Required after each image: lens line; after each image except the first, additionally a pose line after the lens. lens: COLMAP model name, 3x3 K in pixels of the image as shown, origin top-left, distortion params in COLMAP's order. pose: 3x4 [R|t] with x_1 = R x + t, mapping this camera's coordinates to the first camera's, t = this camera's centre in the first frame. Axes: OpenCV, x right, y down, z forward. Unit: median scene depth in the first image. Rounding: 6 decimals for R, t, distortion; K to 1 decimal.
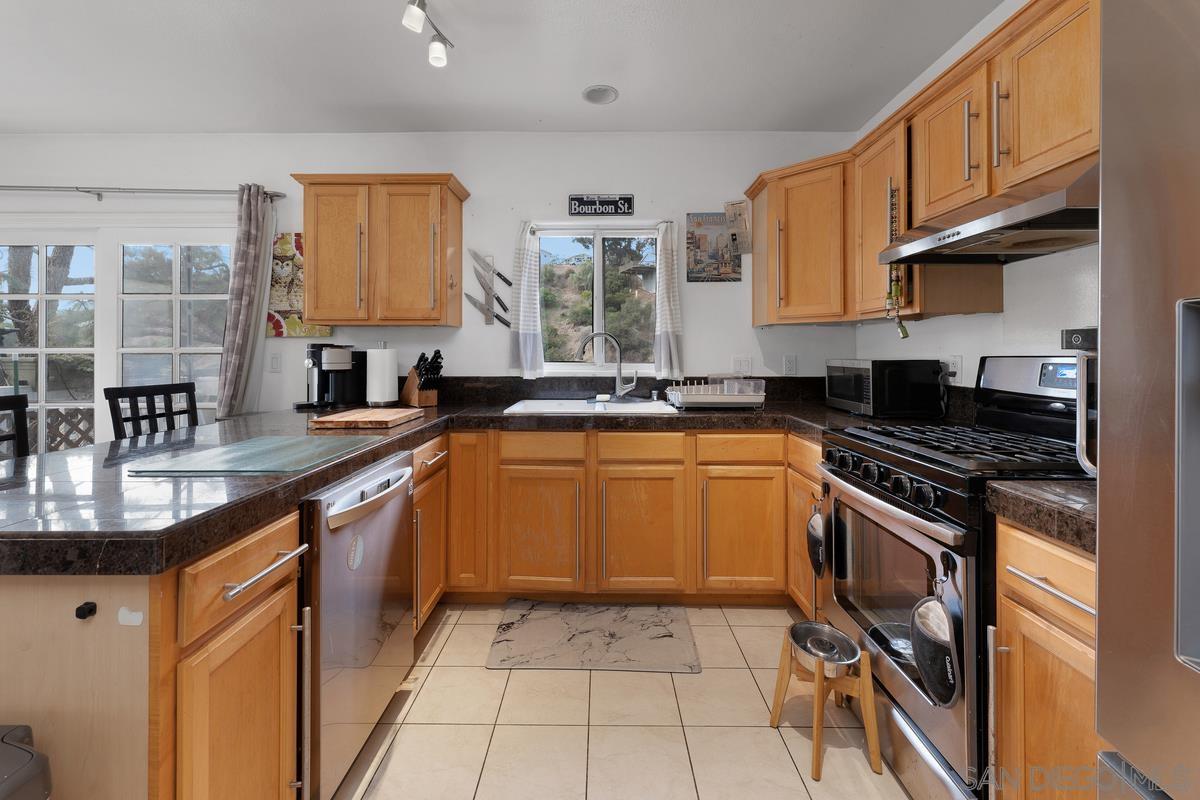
lens RADIAL K [[507.9, 0, 588.9], [0, 507.9, 351.8], [0, 0, 1]] dist [-0.000310, 0.001217]
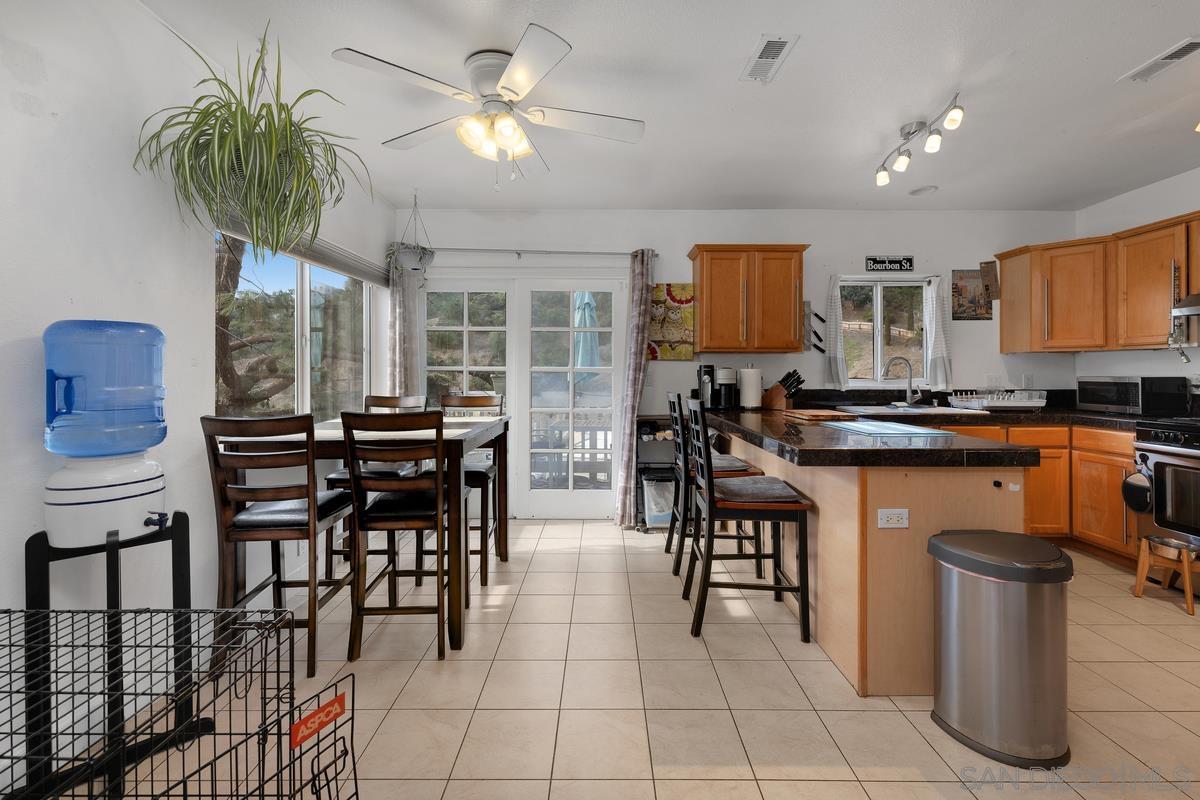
lens RADIAL K [[507.9, 0, 588.6], [0, 507.9, 372.9], [0, 0, 1]] dist [-0.000310, 0.001217]
pose [[0.999973, 0.001577, 0.007198, -0.799653], [-0.001597, 0.999995, 0.002693, 0.002047], [-0.007194, -0.002705, 0.999970, -0.361417]]
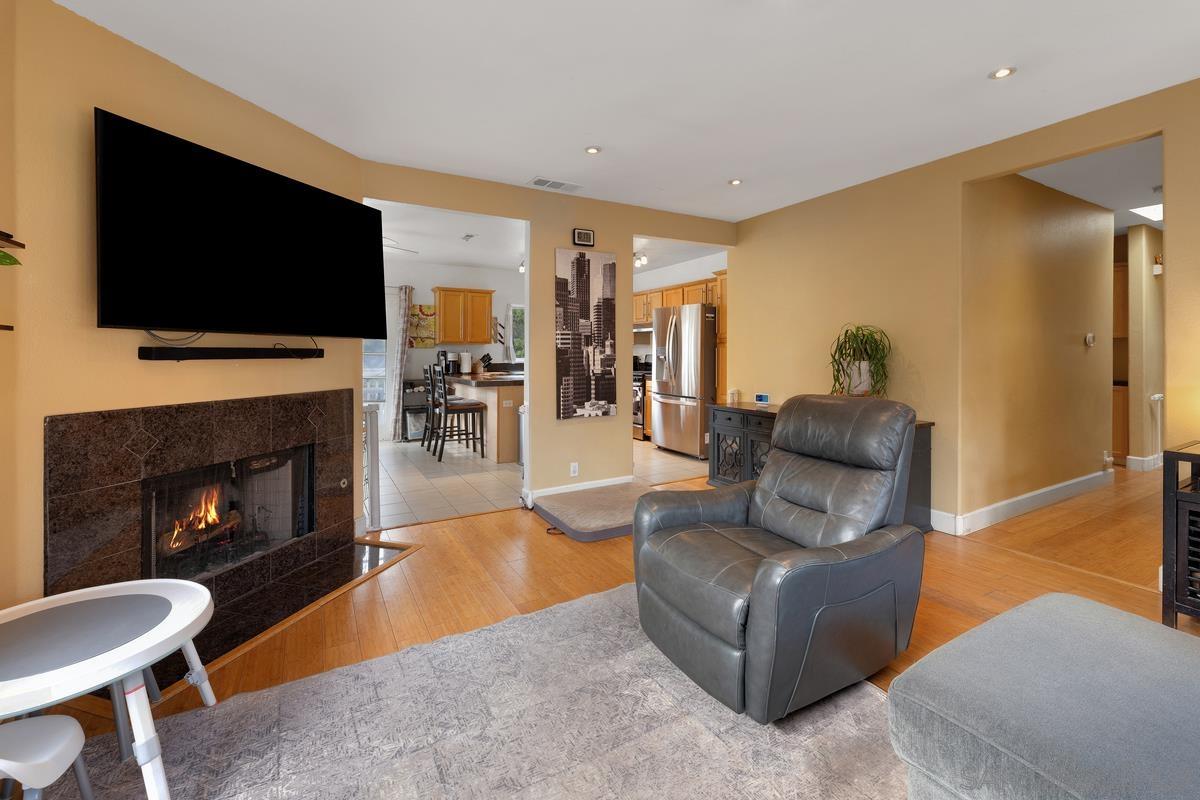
lens RADIAL K [[507.9, 0, 603.3], [0, 507.9, 351.1], [0, 0, 1]] dist [-0.000310, 0.001217]
pose [[0.851673, 0.001808, 0.524070, -1.104518], [-0.001093, 0.999998, -0.001674, -0.009757], [-0.524072, 0.000853, 0.851673, -1.531911]]
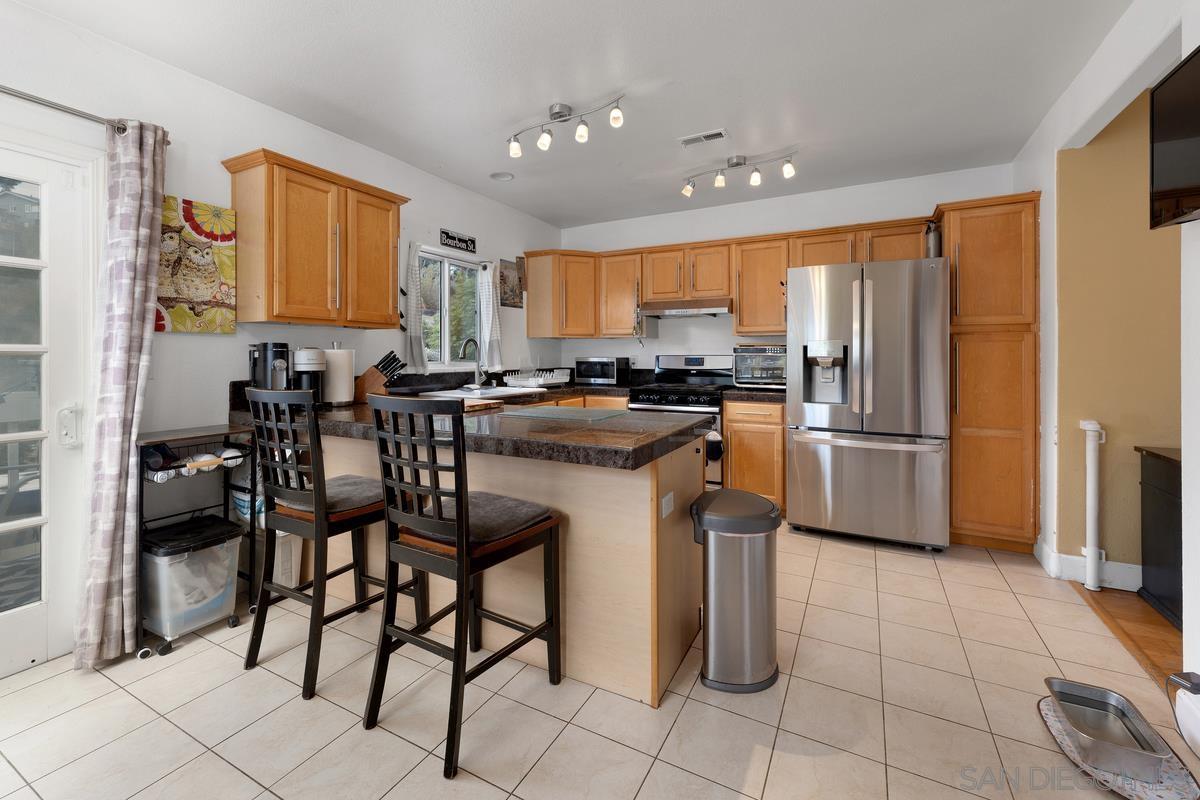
lens RADIAL K [[507.9, 0, 608.7], [0, 507.9, 358.2], [0, 0, 1]] dist [-0.000310, 0.001217]
pose [[0.440483, -0.005732, 0.897742, -0.995384], [-0.003219, 0.999963, 0.007964, 0.001657], [-0.897755, -0.006398, 0.440449, 0.071144]]
